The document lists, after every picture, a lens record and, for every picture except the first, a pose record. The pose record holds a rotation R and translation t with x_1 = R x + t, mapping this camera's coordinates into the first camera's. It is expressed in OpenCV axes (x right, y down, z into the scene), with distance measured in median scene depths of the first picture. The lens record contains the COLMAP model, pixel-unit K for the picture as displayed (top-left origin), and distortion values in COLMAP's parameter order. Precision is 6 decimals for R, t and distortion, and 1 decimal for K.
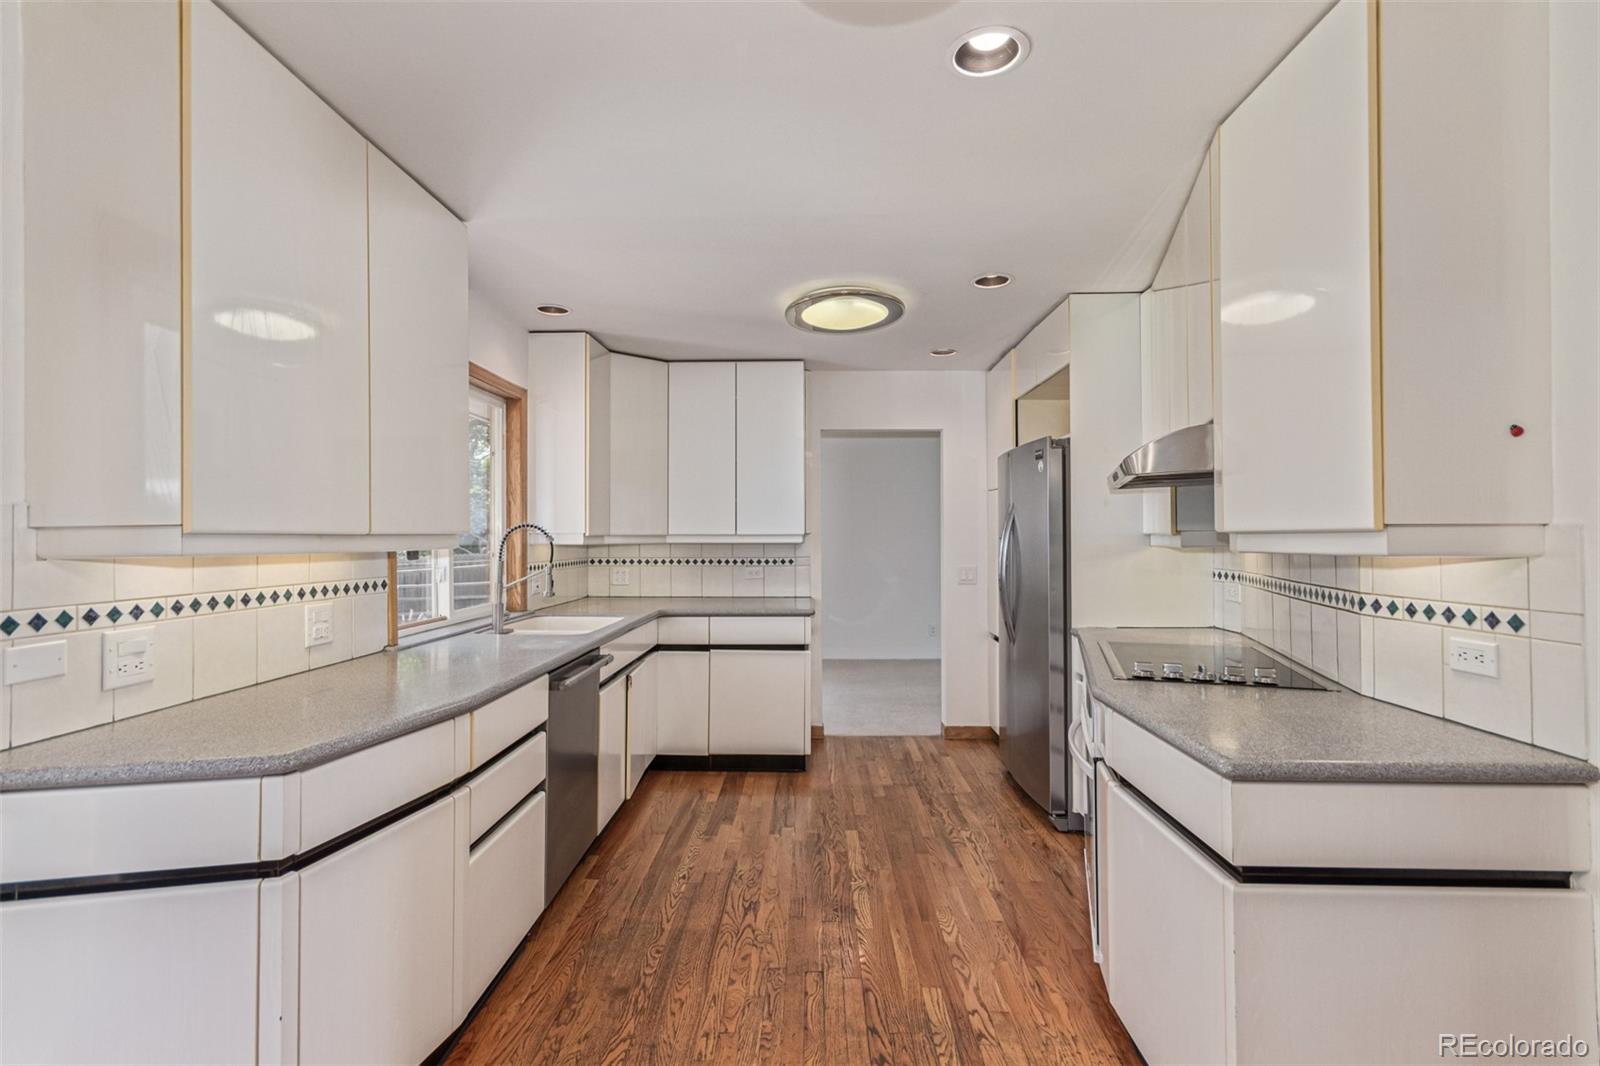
lens RADIAL K [[740.9, 0, 795.0], [0, 740.9, 524.0], [0, 0, 1]] dist [0.007827, 0.000516]
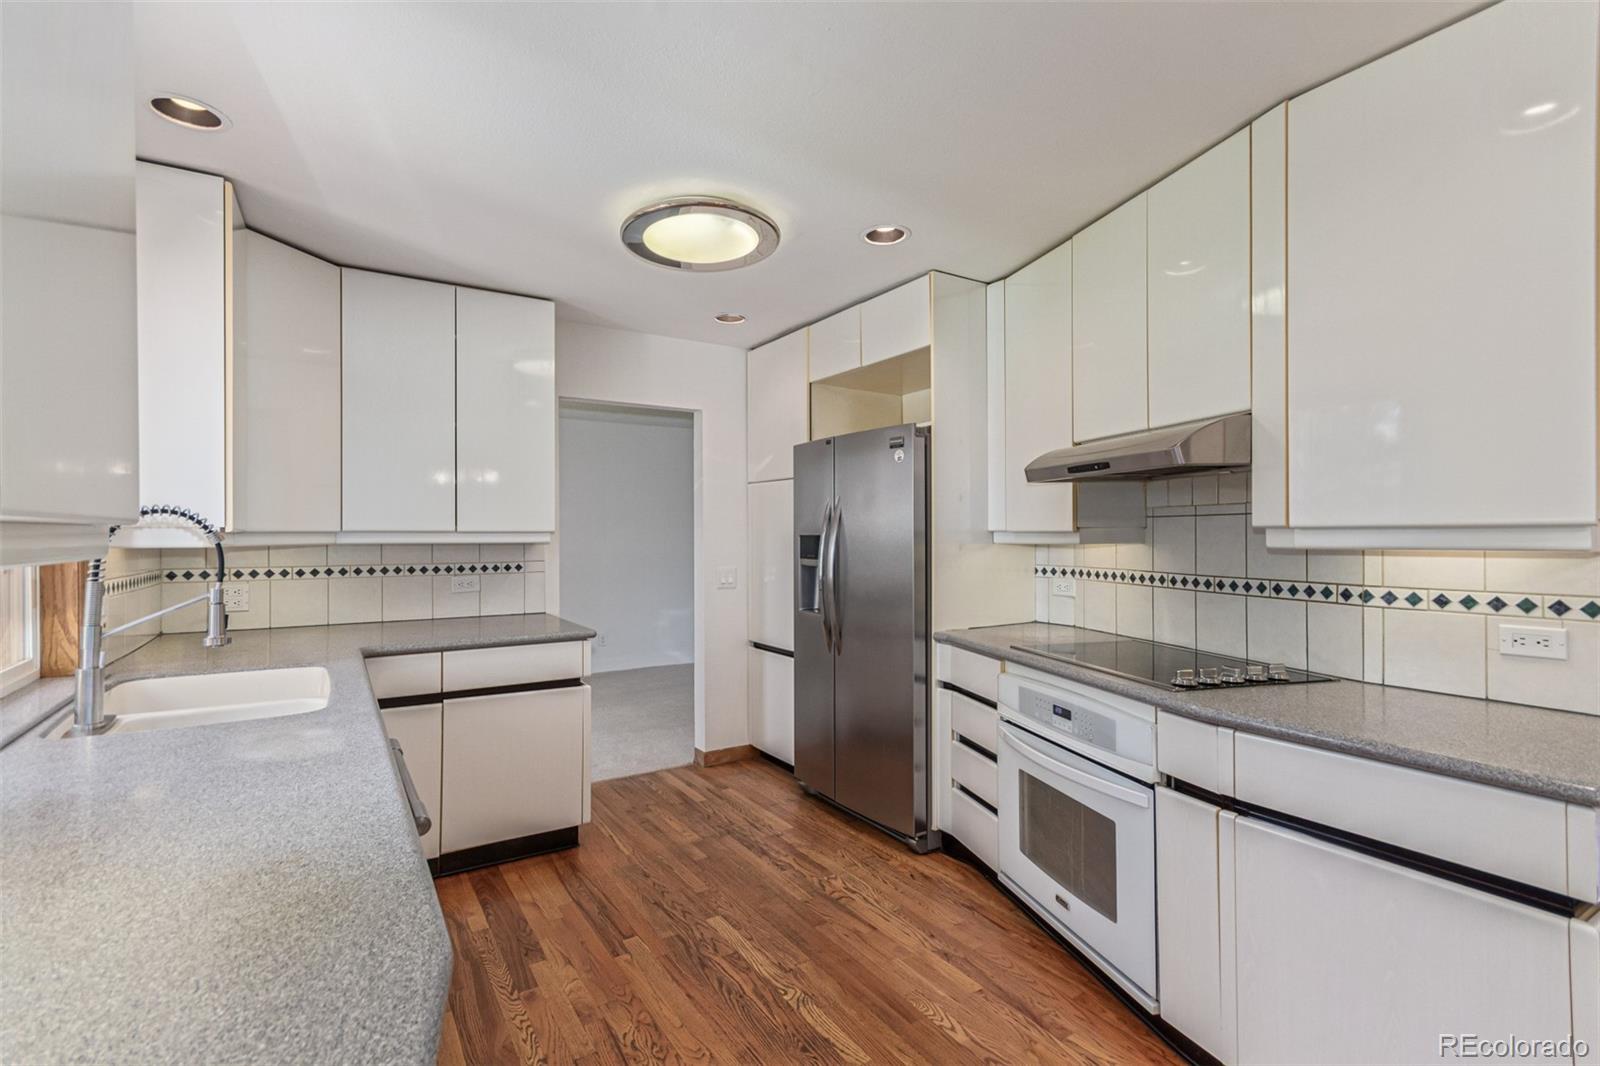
lens RADIAL K [[740.9, 0, 795.7], [0, 740.9, 529.3], [0, 0, 1]] dist [0.007827, 0.000516]
pose [[0.831218, 0.004695, 0.555927, -0.306968], [-0.009372, 0.999941, 0.005567, 0.008403], [-0.555868, -0.009837, 0.831212, 0.351162]]
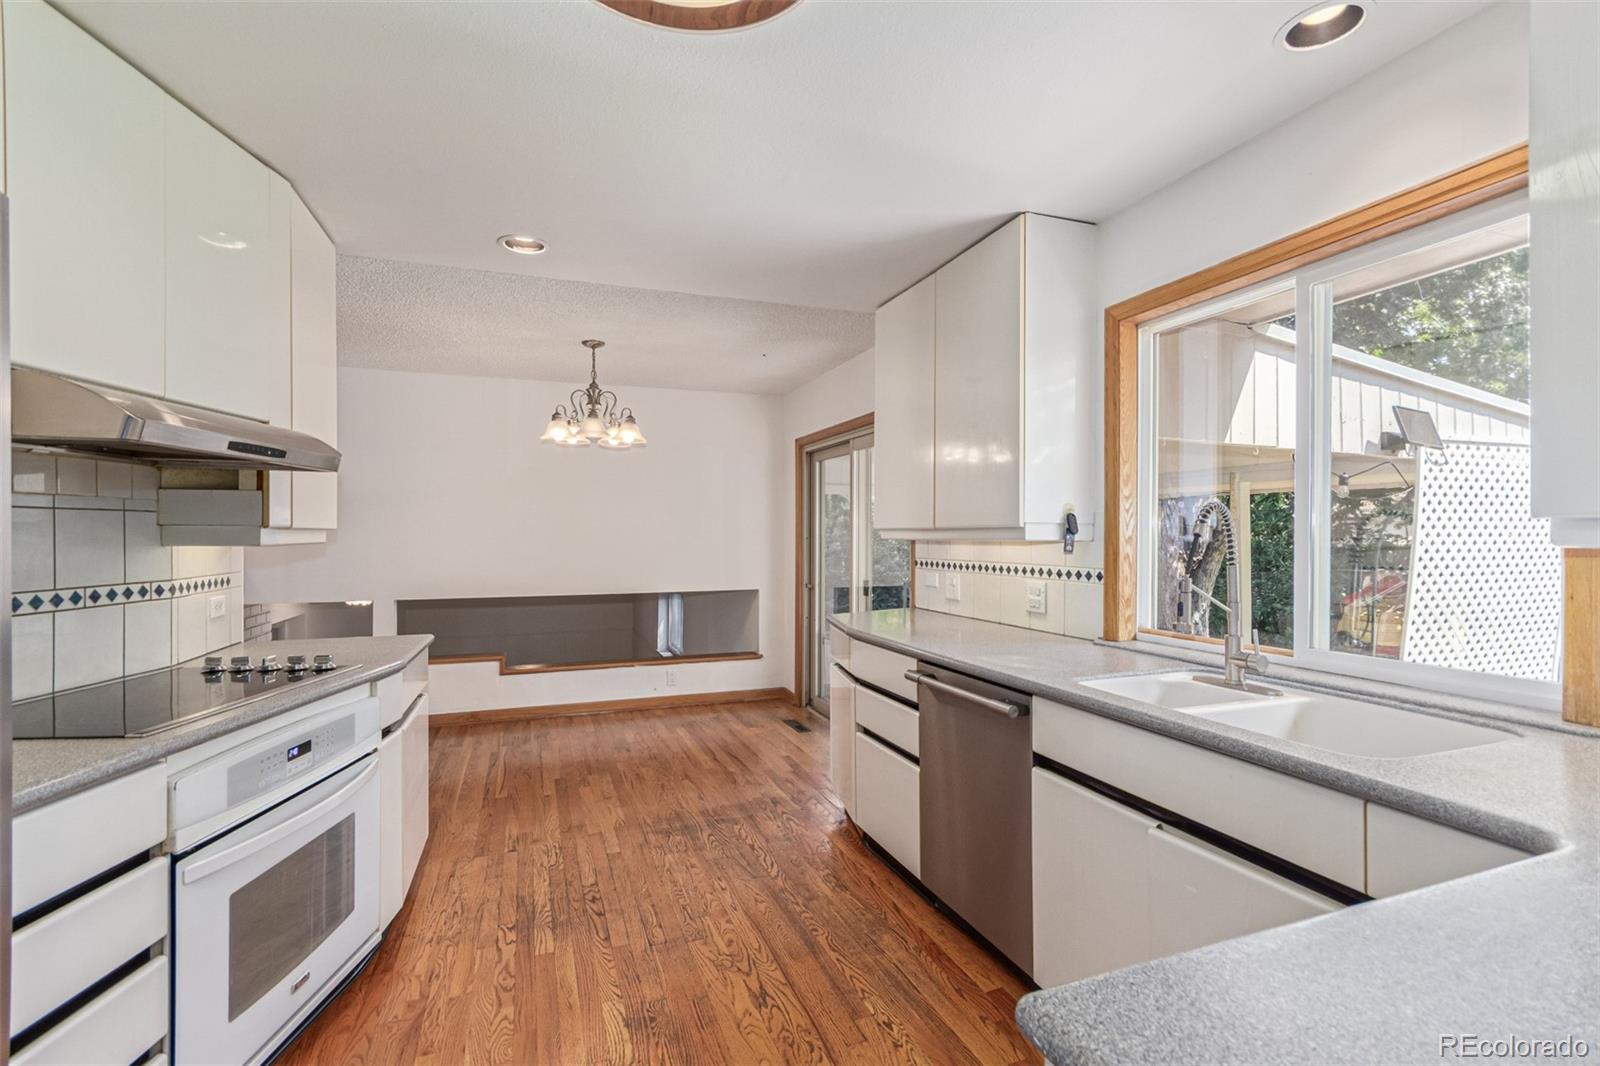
lens RADIAL K [[740.9, 0, 806.6], [0, 740.9, 538.8], [0, 0, 1]] dist [0.007827, 0.000516]
pose [[-0.926612, 0.007192, -0.375949, 0.165036], [0.011878, 0.999878, -0.010148, 0.030897], [0.375831, -0.013869, -0.926585, 1.525672]]
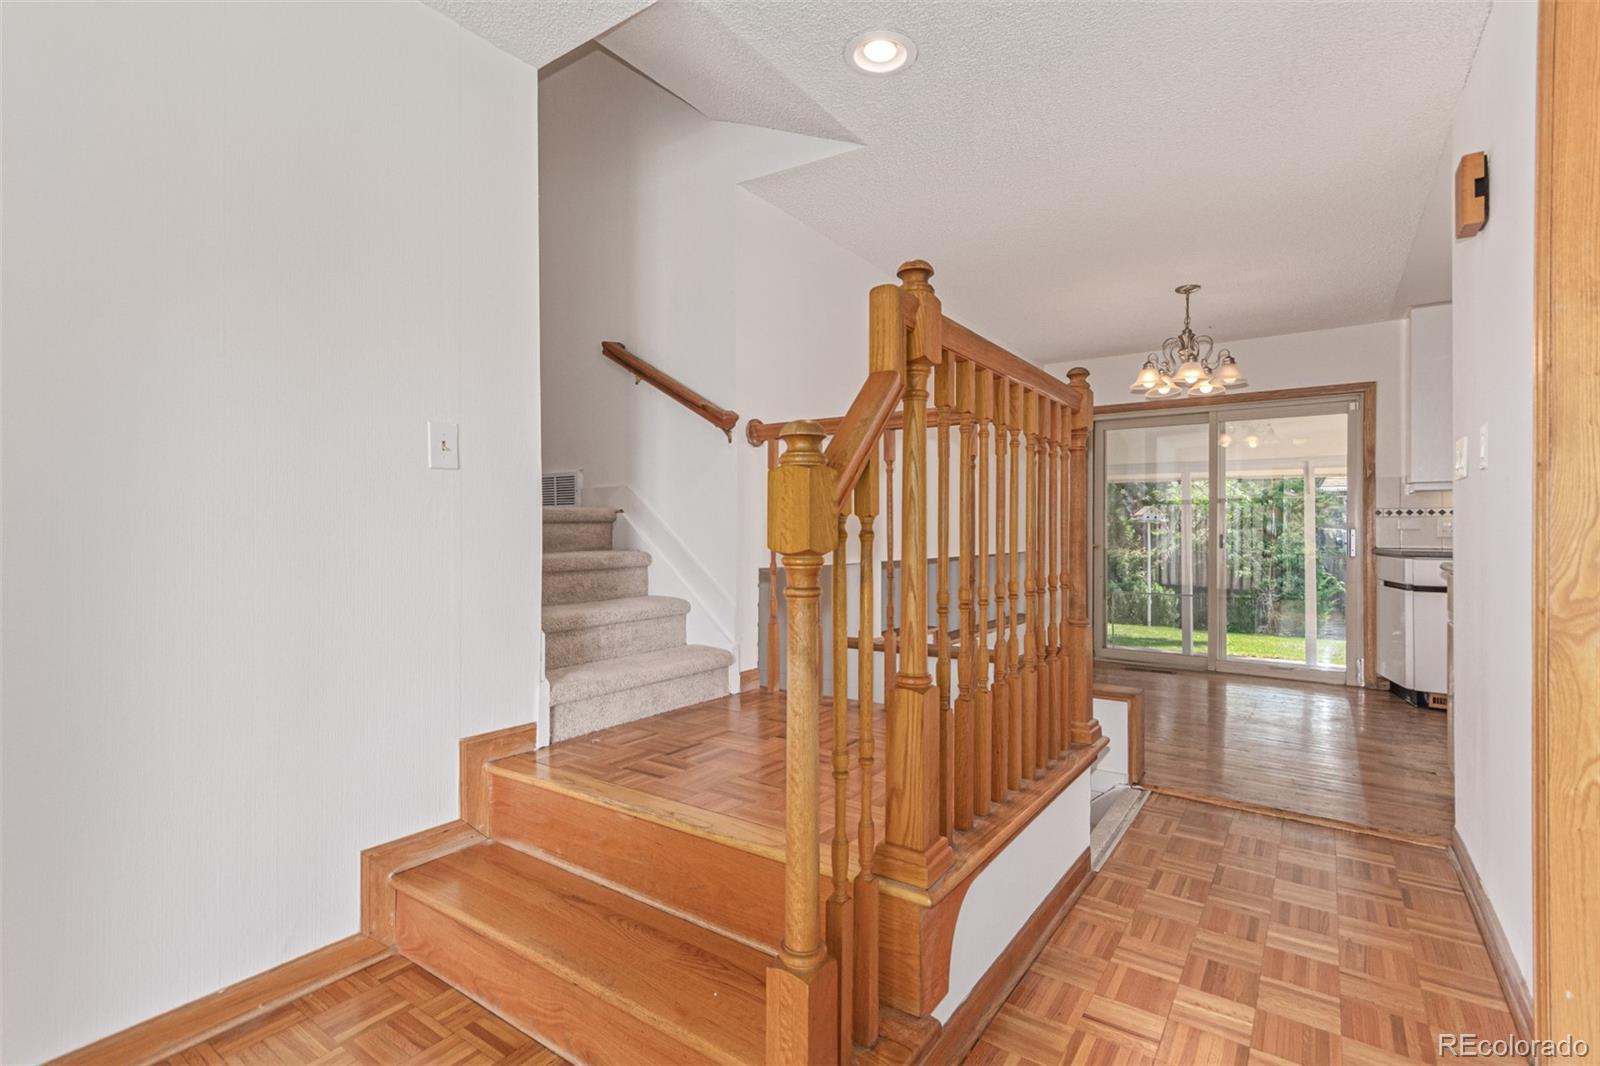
lens RADIAL K [[740.9, 0, 796.5], [0, 740.9, 532.0], [0, 0, 1]] dist [0.007827, 0.000516]
pose [[-0.565000, 0.008349, -0.825049, 1.547947], [0.021129, 0.999767, -0.004353, 0.083219], [0.824820, -0.019891, -0.565045, 0.295889]]
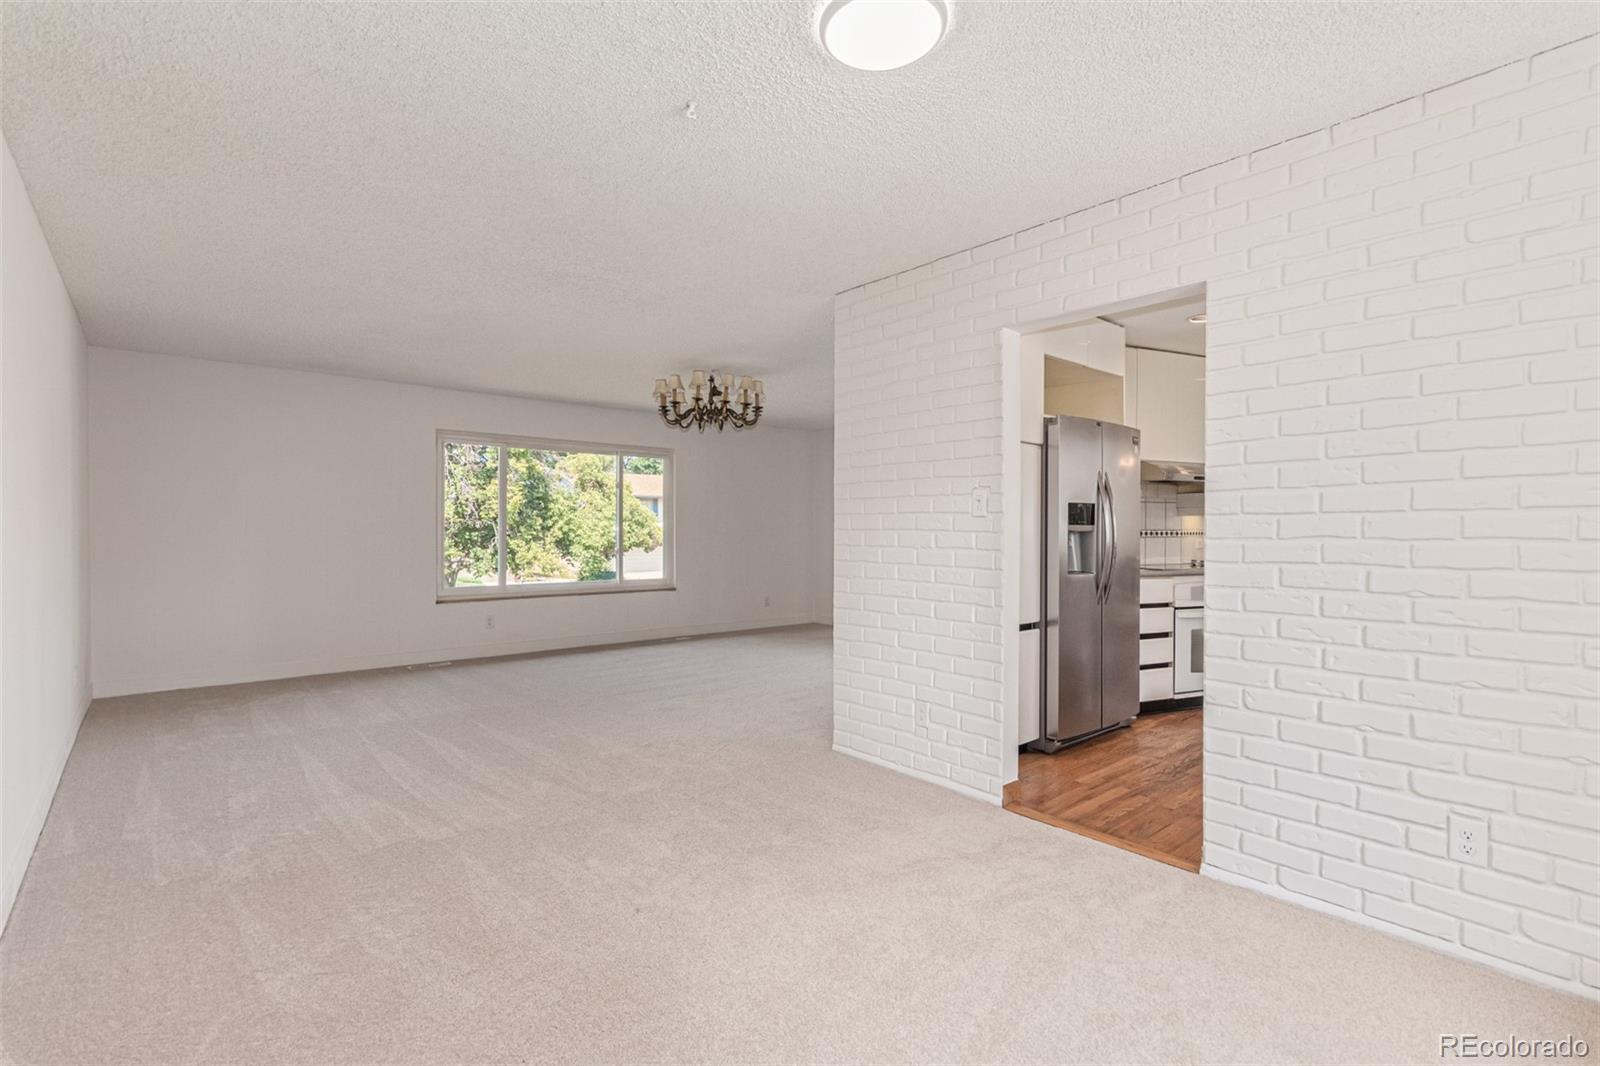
lens RADIAL K [[740.9, 0, 791.9], [0, 740.9, 531.7], [0, 0, 1]] dist [0.007827, 0.000516]
pose [[-0.666882, 0.000009, 0.745163, -0.255968], [-0.012592, 0.999857, -0.011281, 0.093843], [-0.745057, -0.016906, -0.666787, 2.550353]]
